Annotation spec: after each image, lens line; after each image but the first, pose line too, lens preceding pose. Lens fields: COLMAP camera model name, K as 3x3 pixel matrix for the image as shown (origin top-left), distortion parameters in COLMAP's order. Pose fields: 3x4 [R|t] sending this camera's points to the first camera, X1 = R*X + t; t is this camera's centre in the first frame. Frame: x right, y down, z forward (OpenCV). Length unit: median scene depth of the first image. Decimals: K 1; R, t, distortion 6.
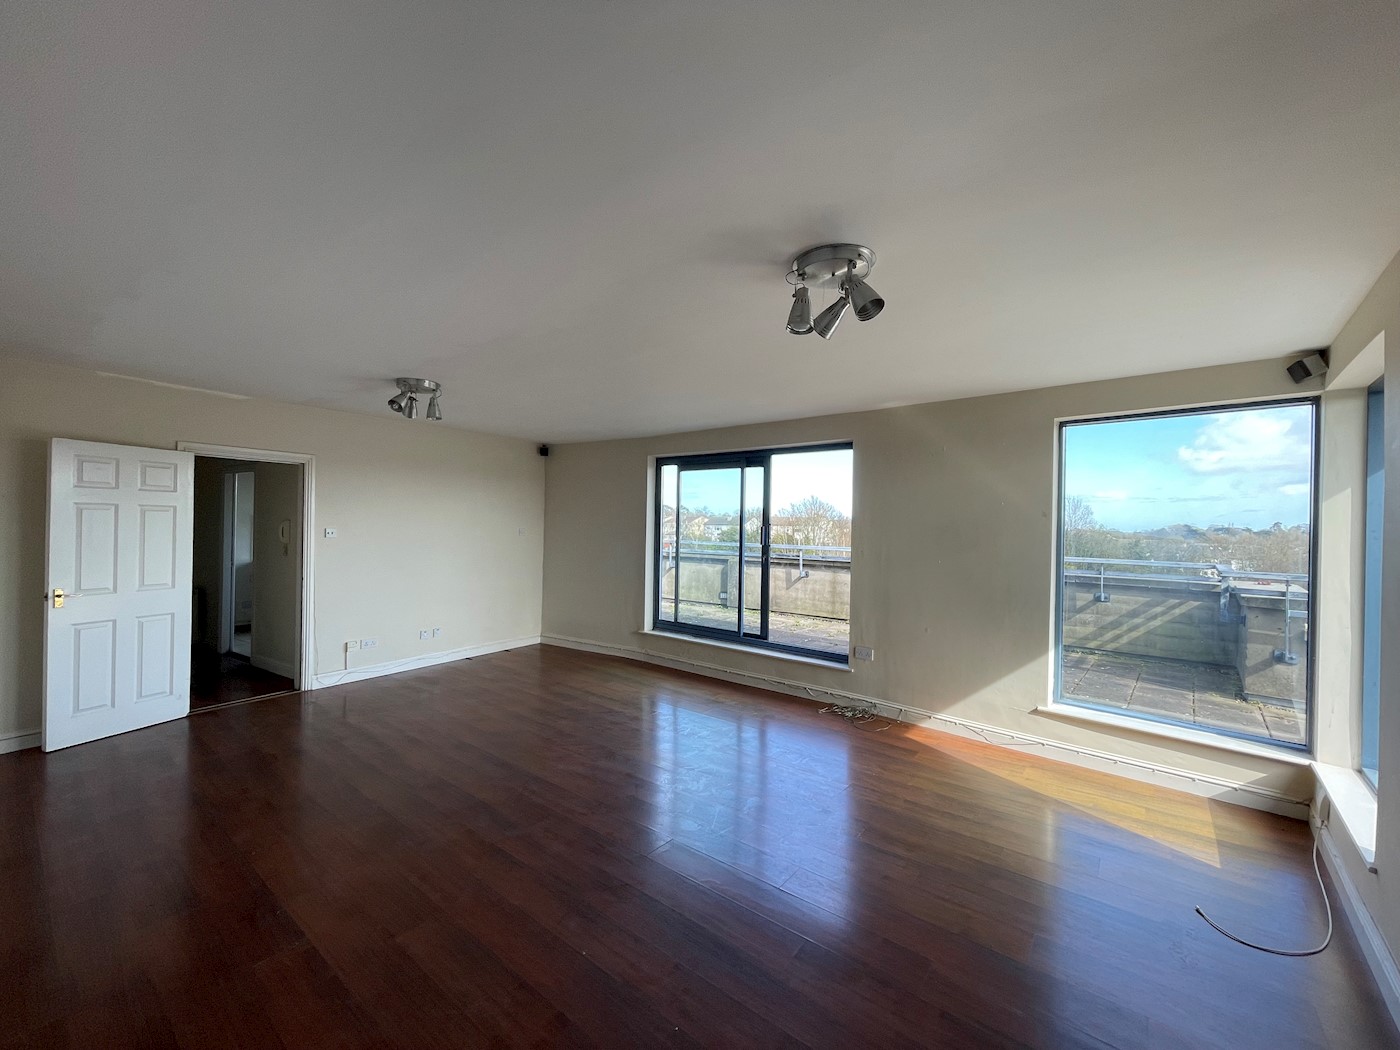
lens RADIAL K [[566.8, 0, 700.0], [0, 566.8, 524.2], [0, 0, 1]] dist [0.001920, 0.000720]
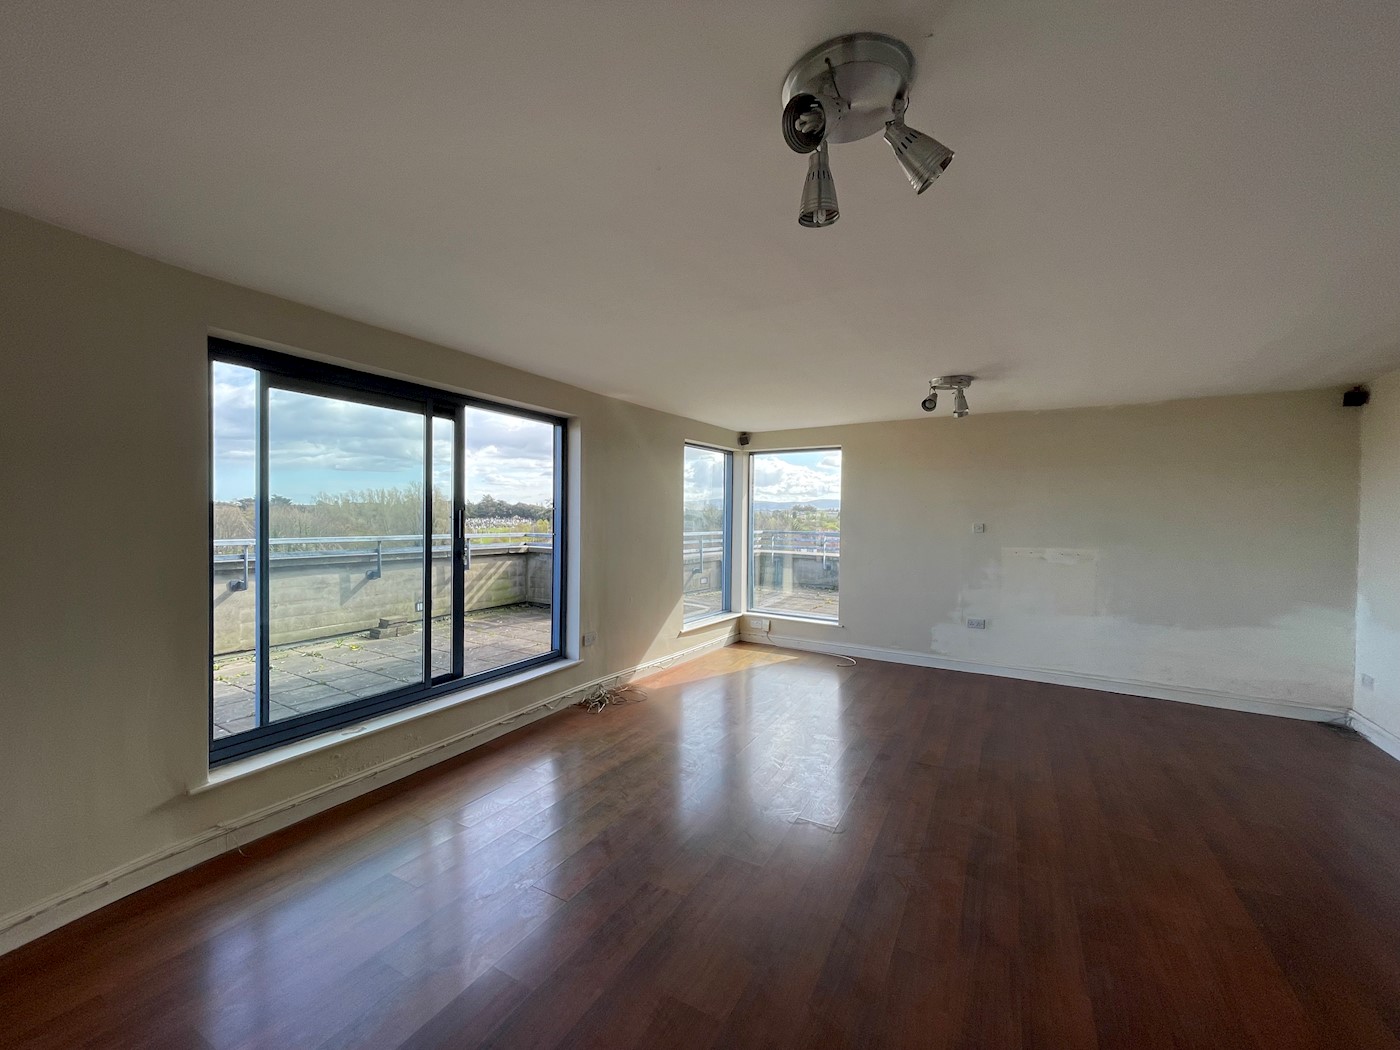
lens RADIAL K [[562.6, 0, 698.9], [0, 562.6, 525.1], [0, 0, 1]] dist [-0.000856, 0.000013]
pose [[-0.162979, -0.036166, 0.985966, -0.728933], [-0.014820, 0.999305, 0.034206, -0.006473], [-0.986518, -0.009037, -0.163402, 1.021537]]
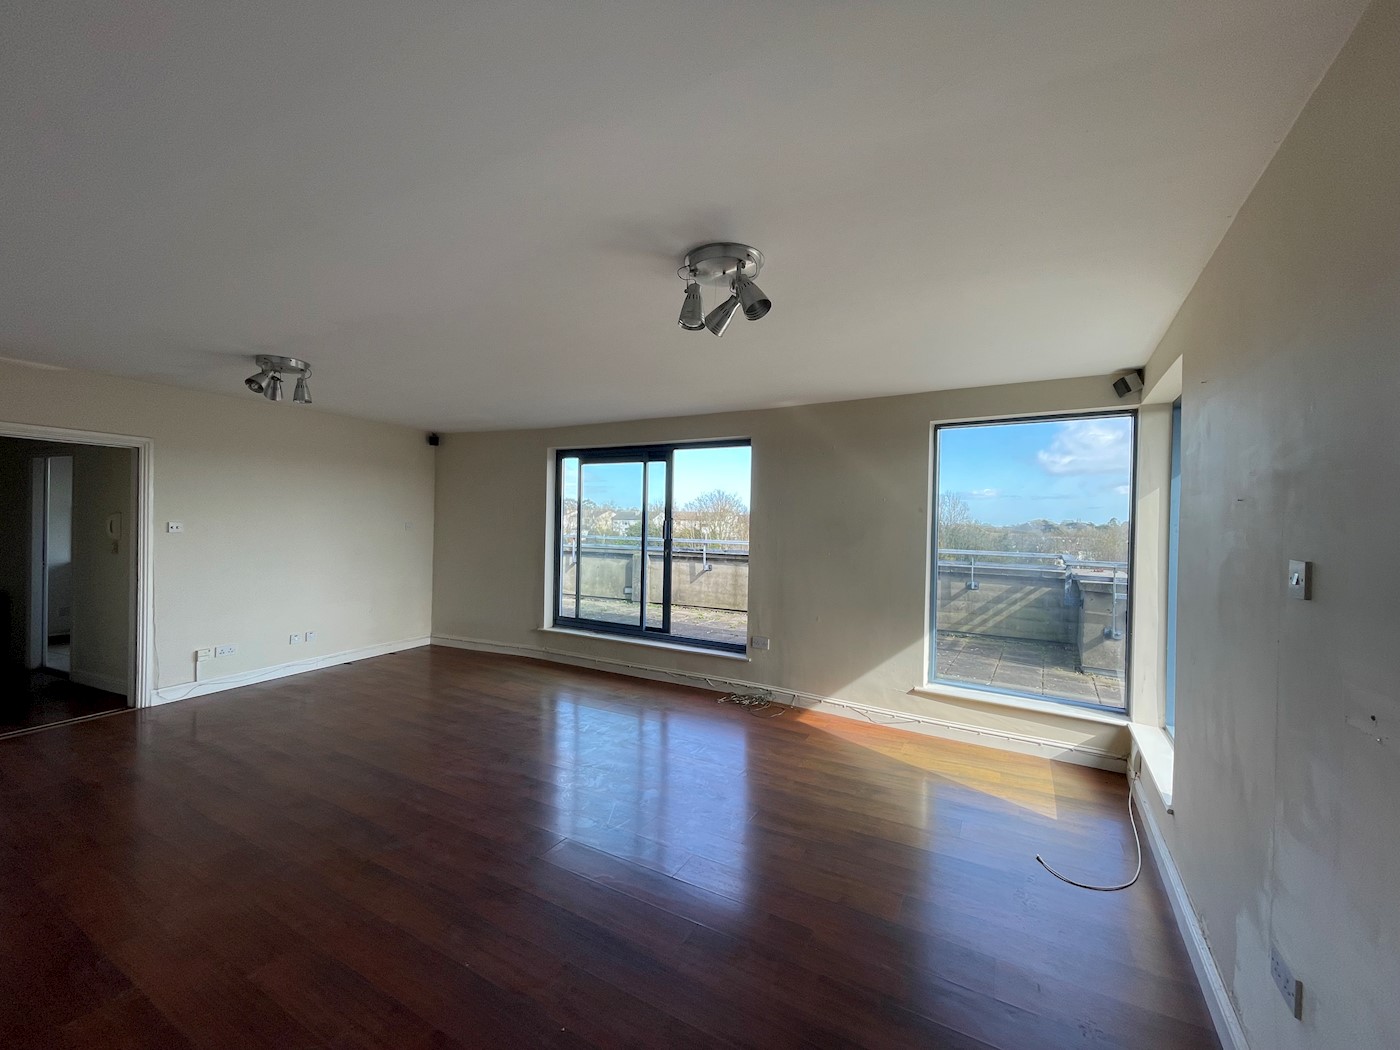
lens RADIAL K [[566.8, 0, 700.0], [0, 566.8, 524.2], [0, 0, 1]] dist [0.001920, 0.000720]
pose [[0.986918, 0.000157, 0.161223, 0.012702], [-0.001671, 0.999956, 0.009255, 0.000871], [-0.161214, -0.009404, 0.986875, -0.001387]]
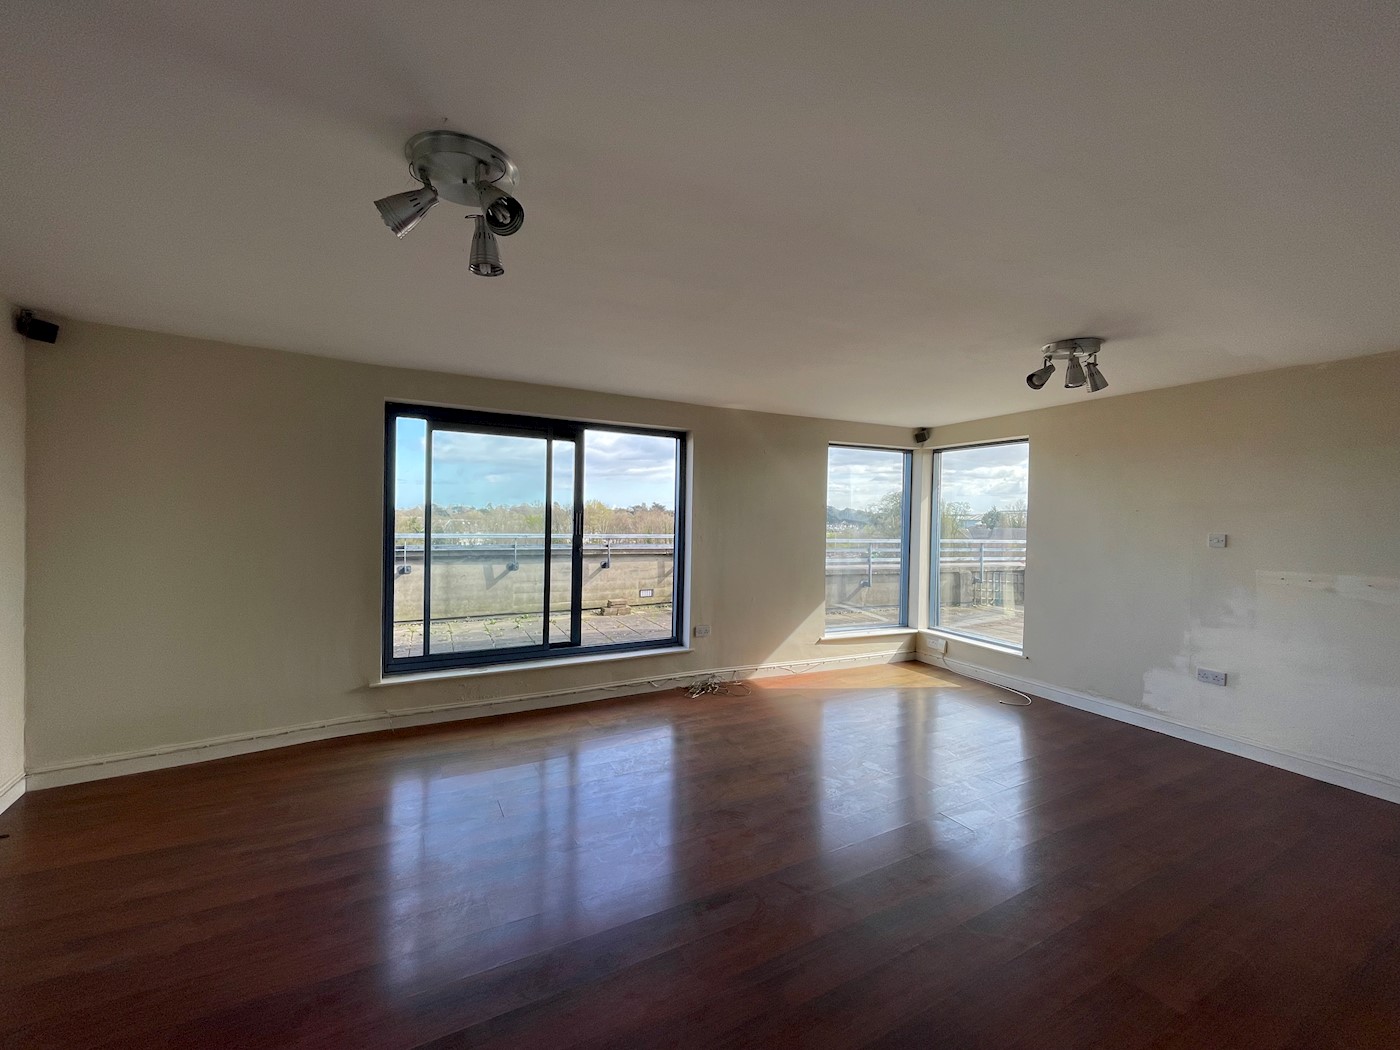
lens RADIAL K [[562.6, 0, 698.9], [0, 562.6, 525.1], [0, 0, 1]] dist [-0.000856, 0.000013]
pose [[0.397947, -0.025521, 0.917053, -0.720687], [-0.012070, 0.999381, 0.033050, -0.009847], [-0.917329, -0.024222, 0.397393, 0.615533]]
